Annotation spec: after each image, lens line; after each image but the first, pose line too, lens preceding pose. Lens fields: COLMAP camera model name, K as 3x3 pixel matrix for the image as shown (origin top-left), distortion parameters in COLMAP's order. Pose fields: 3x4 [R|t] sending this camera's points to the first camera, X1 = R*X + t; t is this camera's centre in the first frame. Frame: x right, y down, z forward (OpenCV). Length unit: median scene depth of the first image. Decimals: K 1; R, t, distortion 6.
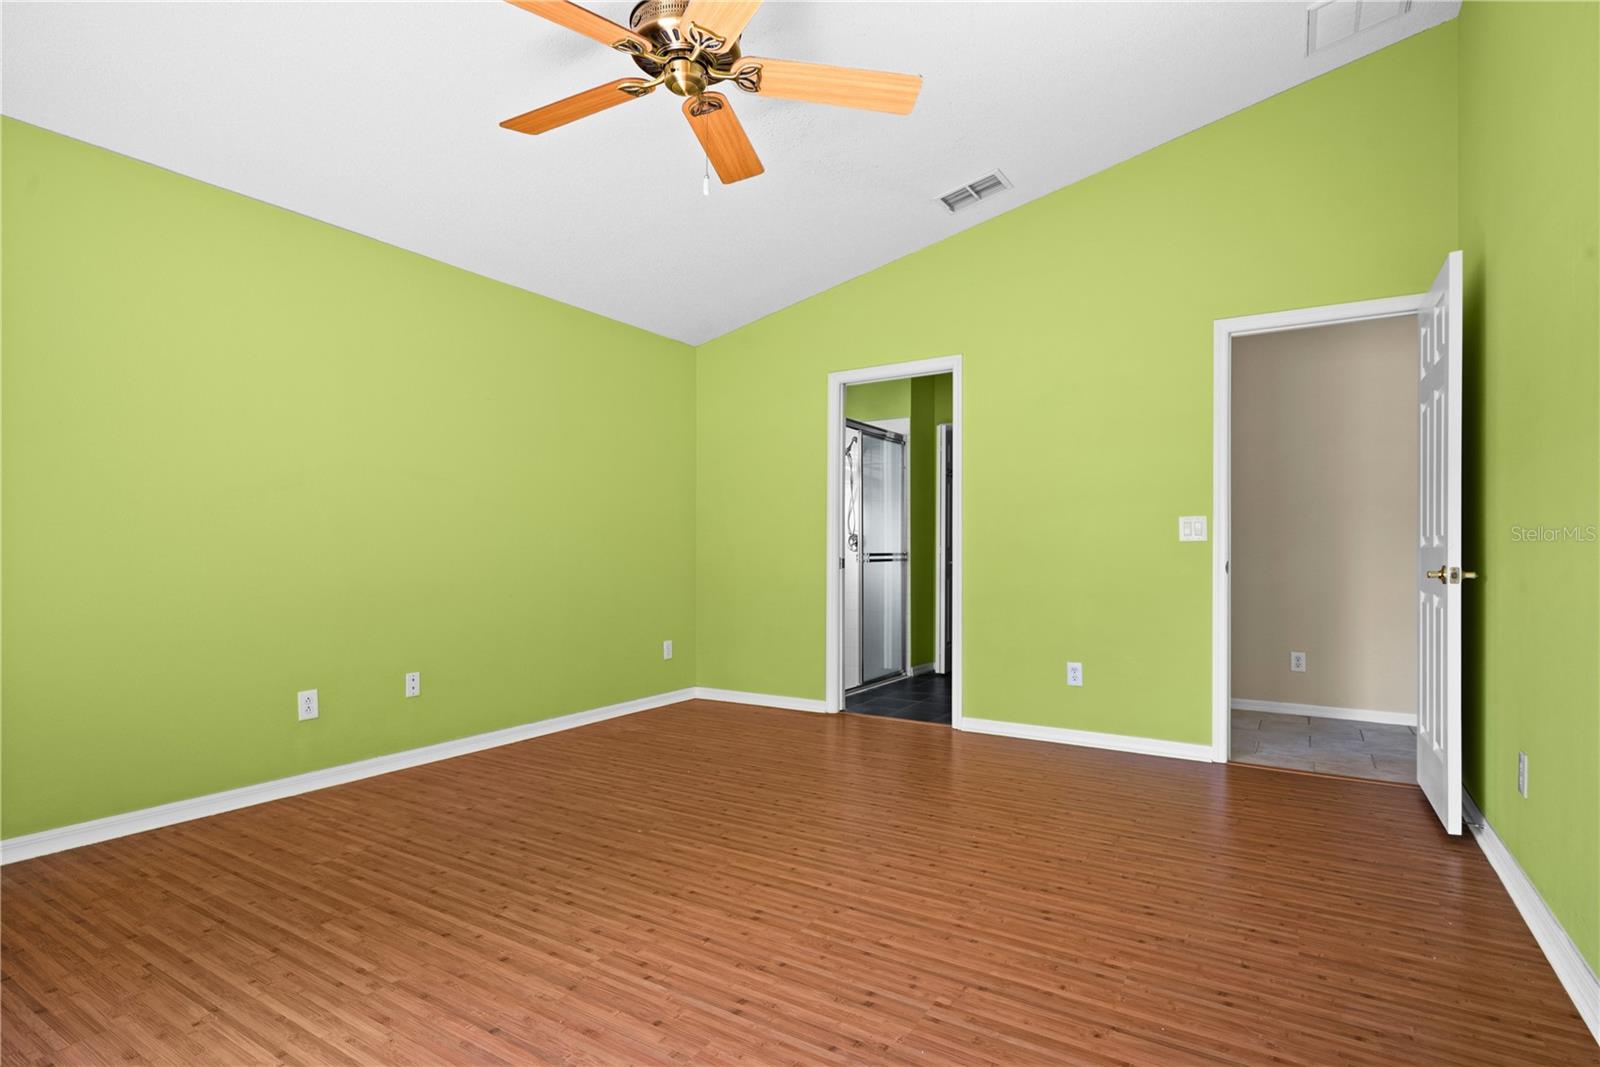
lens RADIAL K [[809.6, 0, 805.8], [0, 809.6, 536.1], [0, 0, 1]] dist [-0.001085, 0.000083]
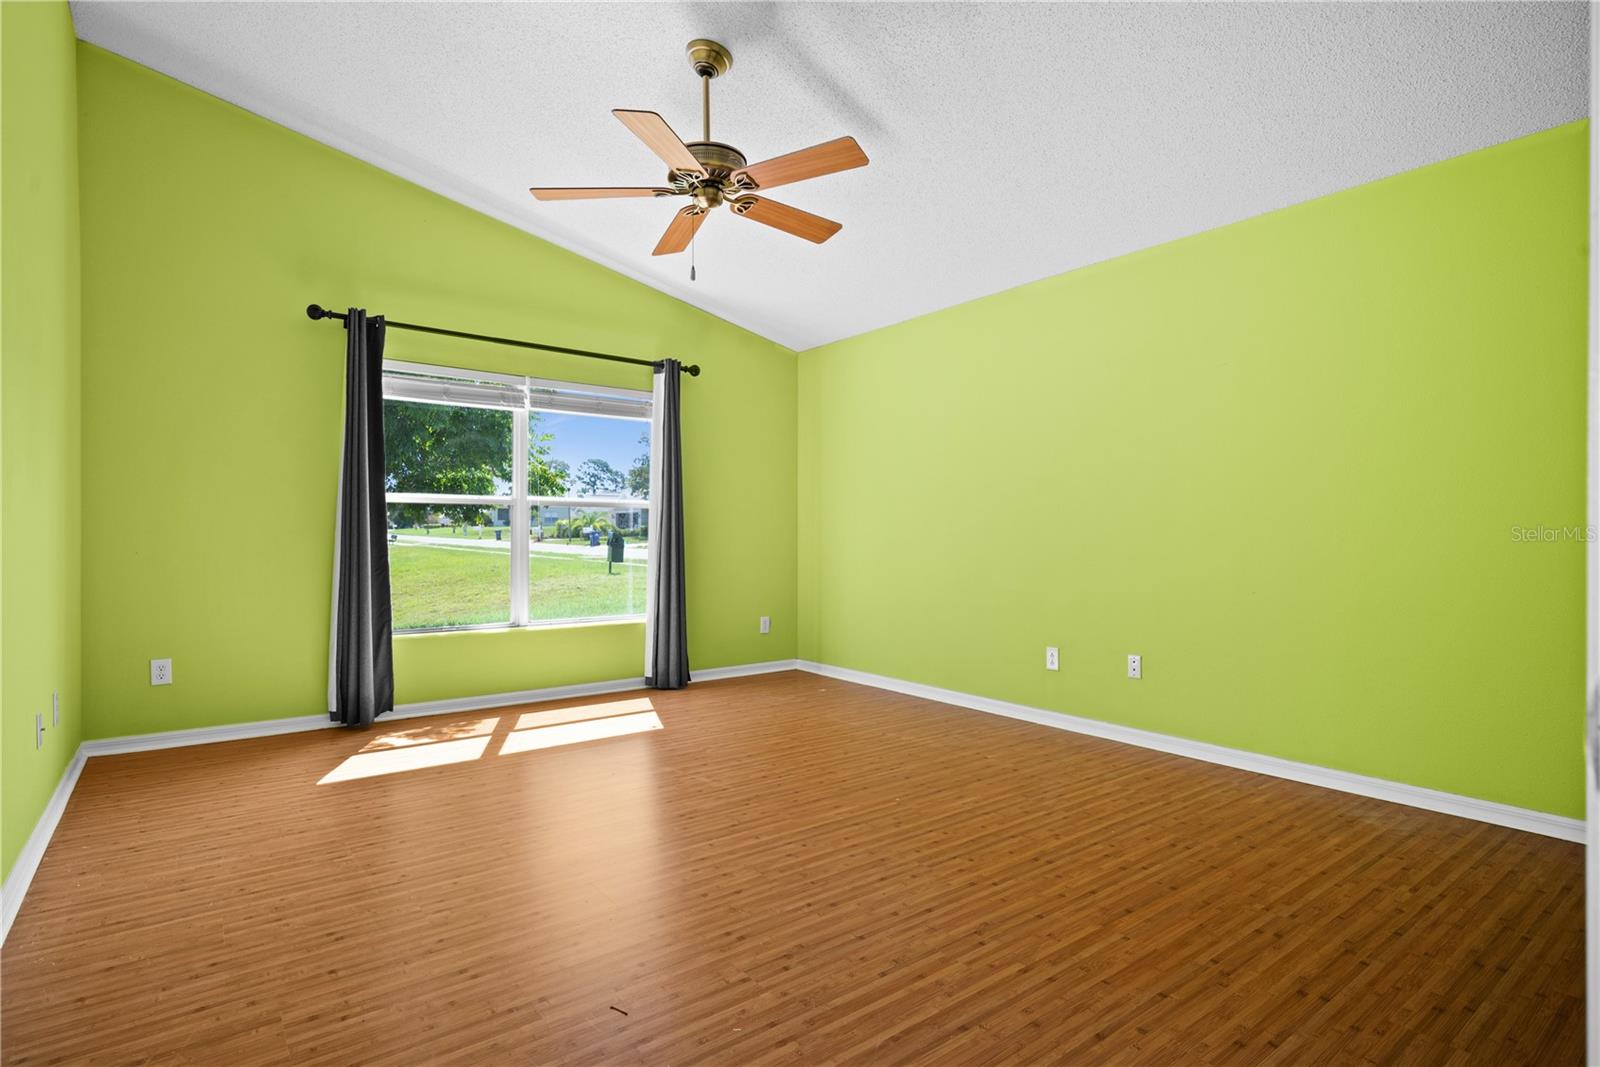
lens RADIAL K [[809.6, 0, 805.8], [0, 809.6, 536.1], [0, 0, 1]] dist [-0.001085, 0.000083]
pose [[-0.360037, -0.002286, -0.932935, 0.879697], [0.014362, 0.999865, -0.007993, 0.022021], [0.932828, -0.016277, -0.359955, 1.335083]]
